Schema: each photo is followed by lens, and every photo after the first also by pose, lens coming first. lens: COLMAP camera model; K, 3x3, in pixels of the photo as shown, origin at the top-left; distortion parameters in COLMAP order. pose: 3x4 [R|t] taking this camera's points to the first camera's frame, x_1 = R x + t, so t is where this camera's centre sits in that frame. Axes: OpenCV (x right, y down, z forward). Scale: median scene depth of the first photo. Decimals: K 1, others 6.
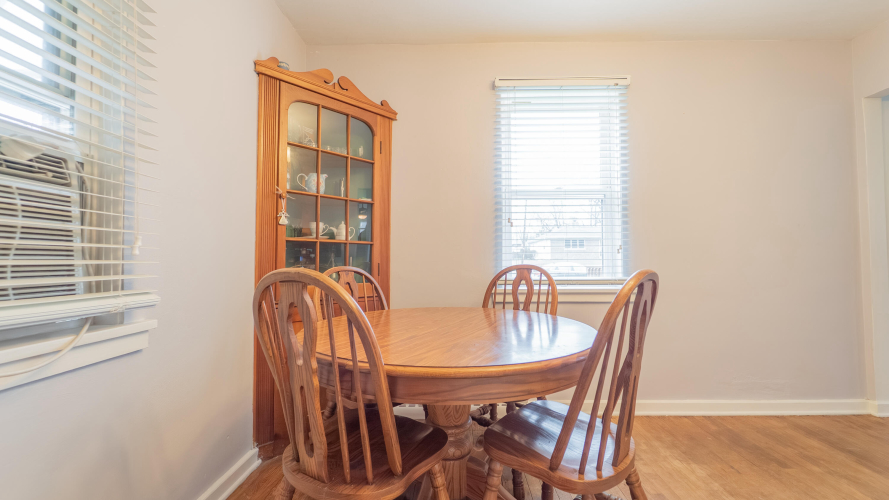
lens RADIAL K [[349.9, 0, 450.2], [0, 349.9, 250.0], [0, 0, 1]] dist [-0.010121, -0.000160]
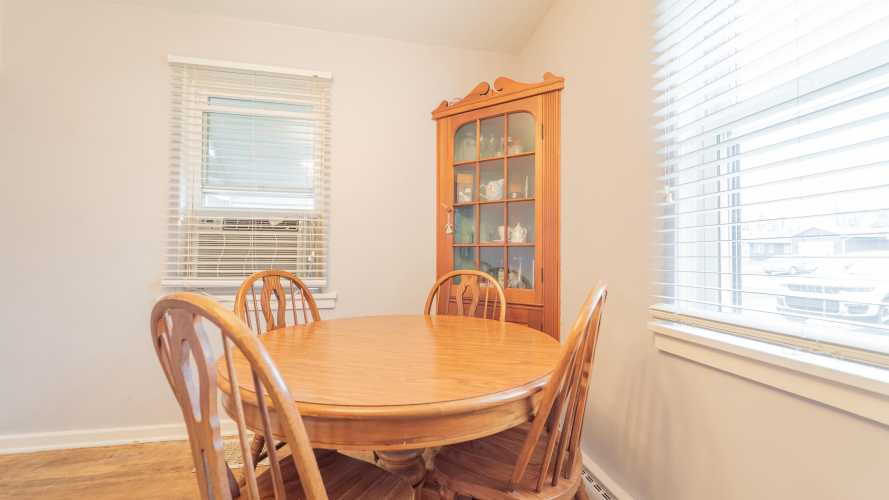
lens RADIAL K [[349.9, 0, 450.2], [0, 349.9, 250.0], [0, 0, 1]] dist [-0.010121, -0.000160]
pose [[0.245106, -0.022134, -0.969244, 0.694196], [0.025678, 0.999537, -0.016332, 0.003191], [0.969156, -0.020886, 0.245561, 0.700468]]
